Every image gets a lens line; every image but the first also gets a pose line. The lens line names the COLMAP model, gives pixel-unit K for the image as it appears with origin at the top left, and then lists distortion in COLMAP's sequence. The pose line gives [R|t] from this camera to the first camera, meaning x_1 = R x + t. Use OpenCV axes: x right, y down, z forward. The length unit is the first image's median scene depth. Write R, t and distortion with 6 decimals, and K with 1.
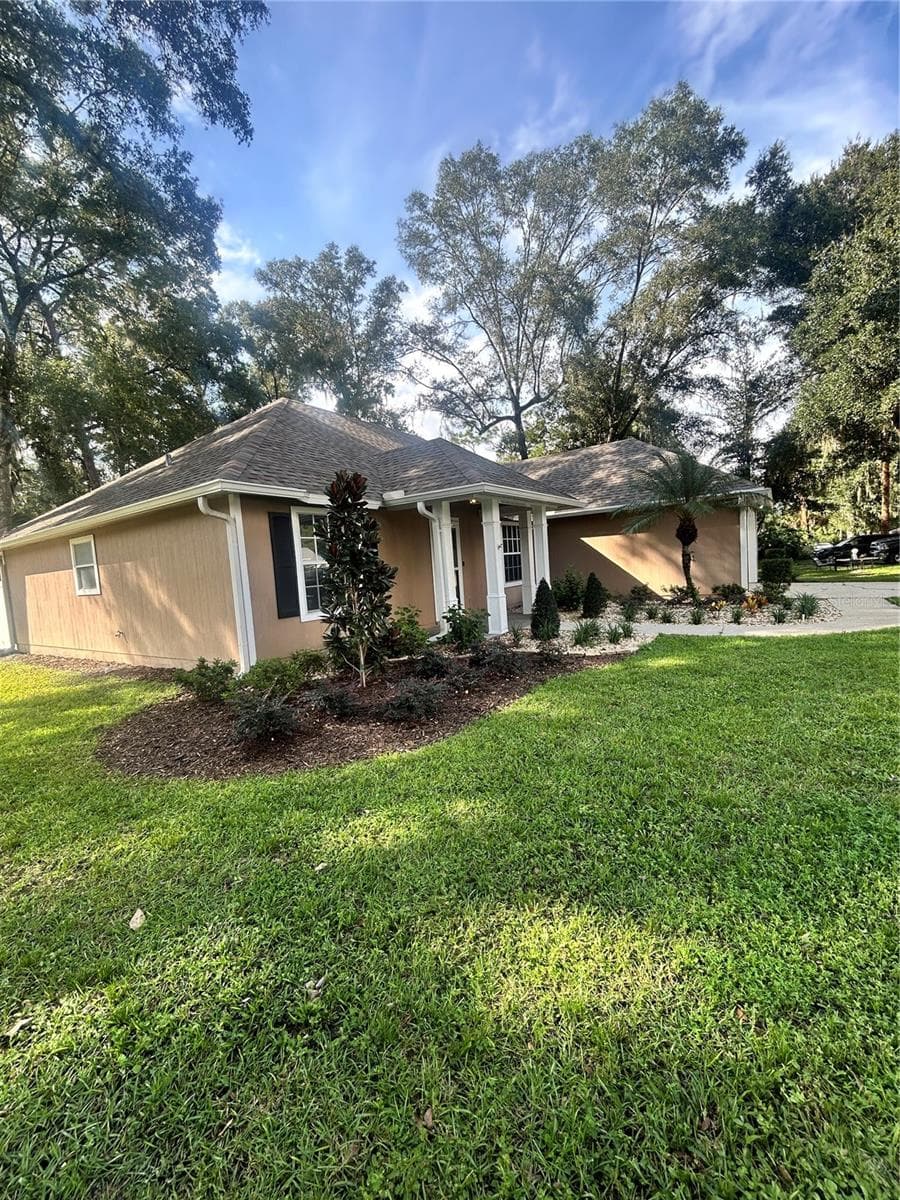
lens RADIAL K [[487.7, 0, 447.6], [0, 487.7, 598.9], [0, 0, 1]] dist [-0.000585, 0.000816]
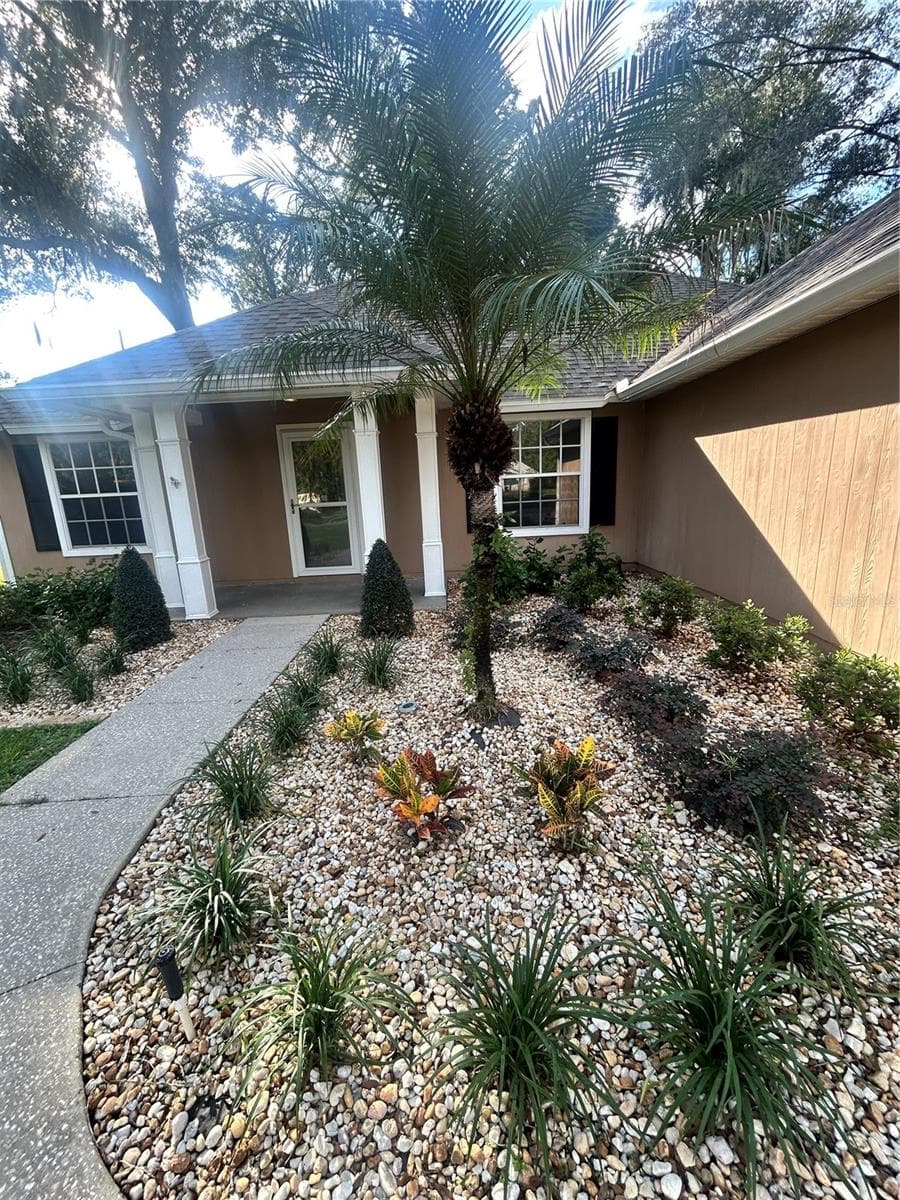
lens RADIAL K [[487.7, 0, 457.5], [0, 487.7, 594.9], [0, 0, 1]] dist [-0.000585, 0.000816]
pose [[0.563209, 0.231022, -0.793363, 0.983362], [-0.055150, 0.968491, 0.242866, -0.166946], [0.824472, -0.093030, 0.558204, 1.115916]]
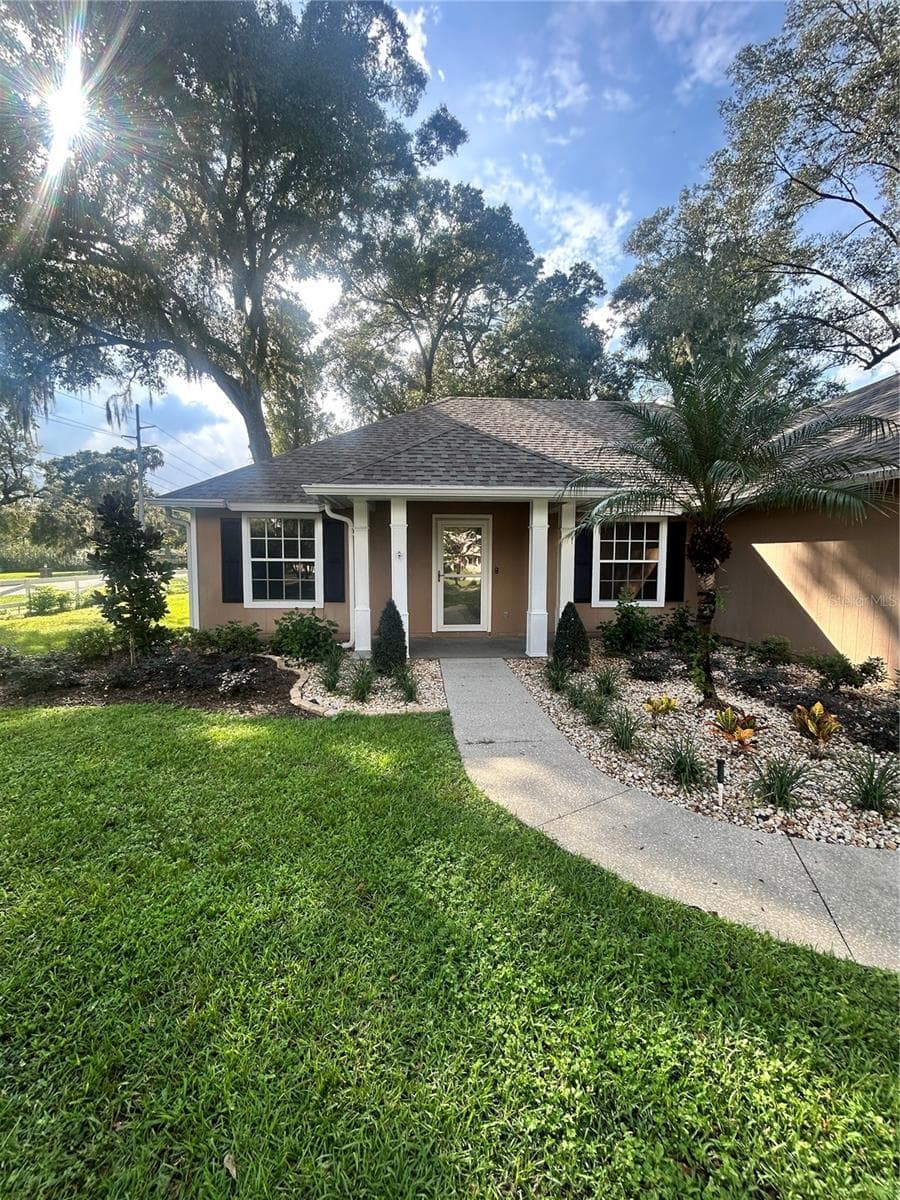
lens RADIAL K [[488.4, 0, 453.2], [0, 488.4, 601.6], [0, 0, 1]] dist [-0.003790, -0.000204]
pose [[0.609911, 0.139846, -0.780034, 0.975471], [-0.105710, 0.989867, 0.094810, -0.139353], [0.785388, 0.024632, 0.618513, 0.666212]]
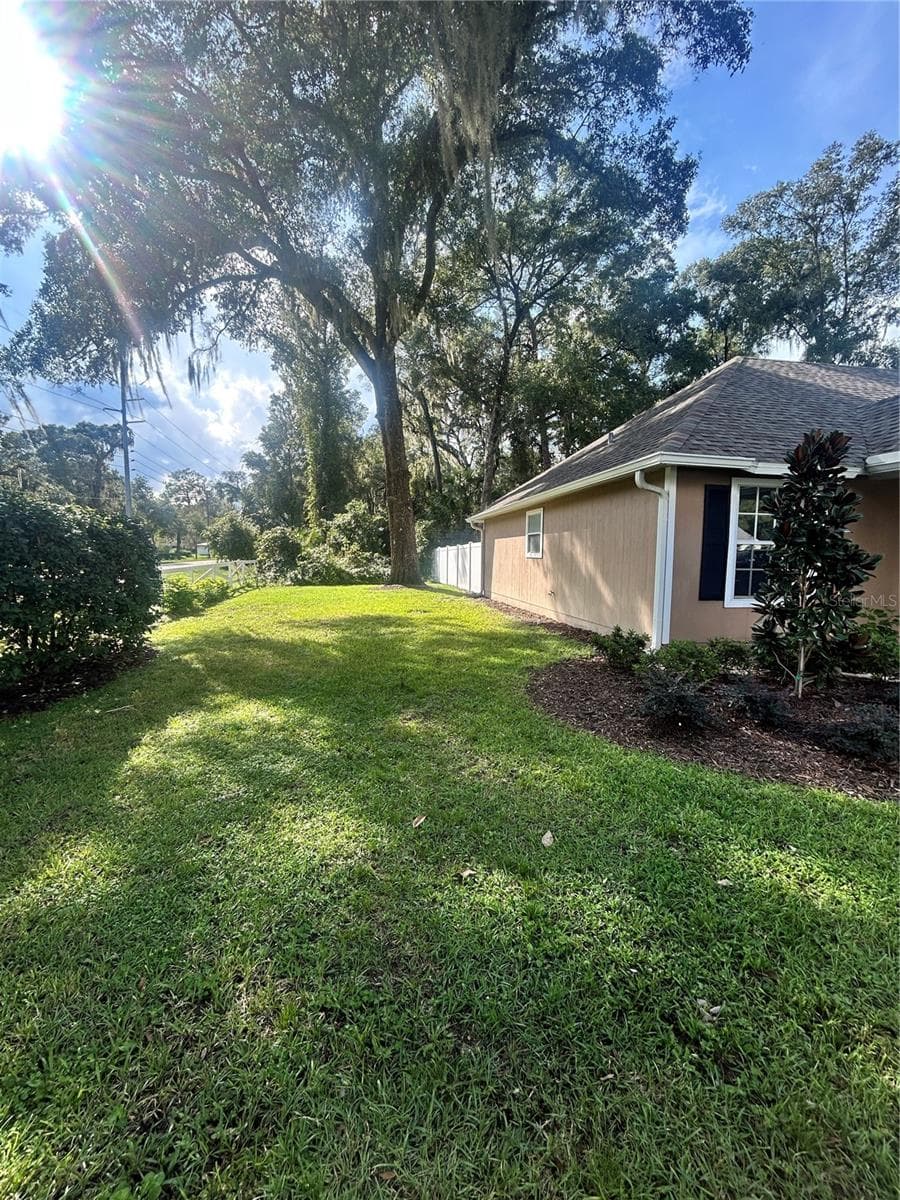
lens RADIAL K [[487.7, 0, 448.5], [0, 487.7, 598.5], [0, 0, 1]] dist [-0.000585, 0.000816]
pose [[0.691750, 0.142953, -0.707846, -0.017711], [-0.108743, 0.989654, 0.093595, 0.002310], [0.713902, 0.012229, 0.700139, 0.003228]]
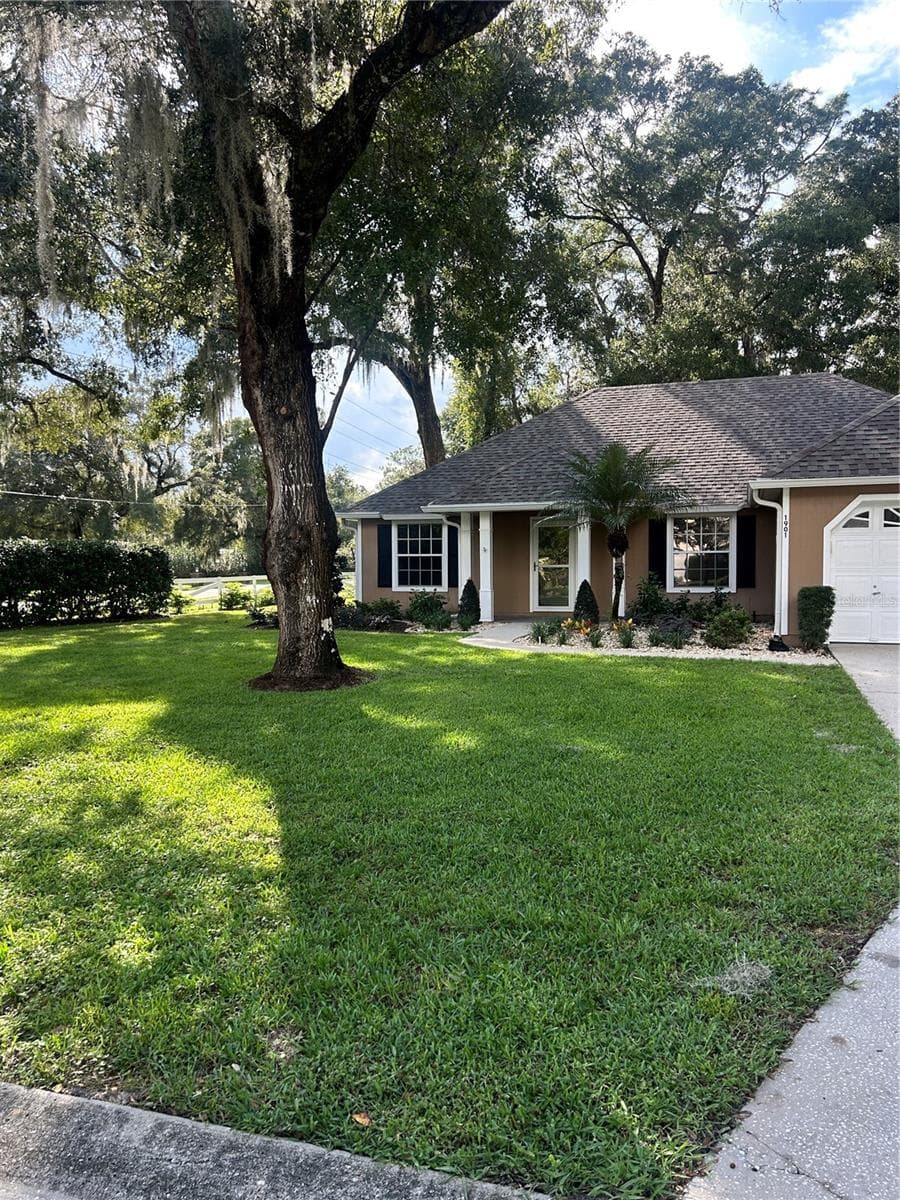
lens RADIAL K [[921.2, 0, 452.5], [0, 921.2, 601.3], [0, 0, 1]] dist [0.043268, -0.054291]
pose [[0.267764, 0.109656, -0.957224, 2.698363], [-0.083463, 0.992408, 0.090339, -0.214146], [0.959863, 0.055703, 0.274883, 0.363398]]
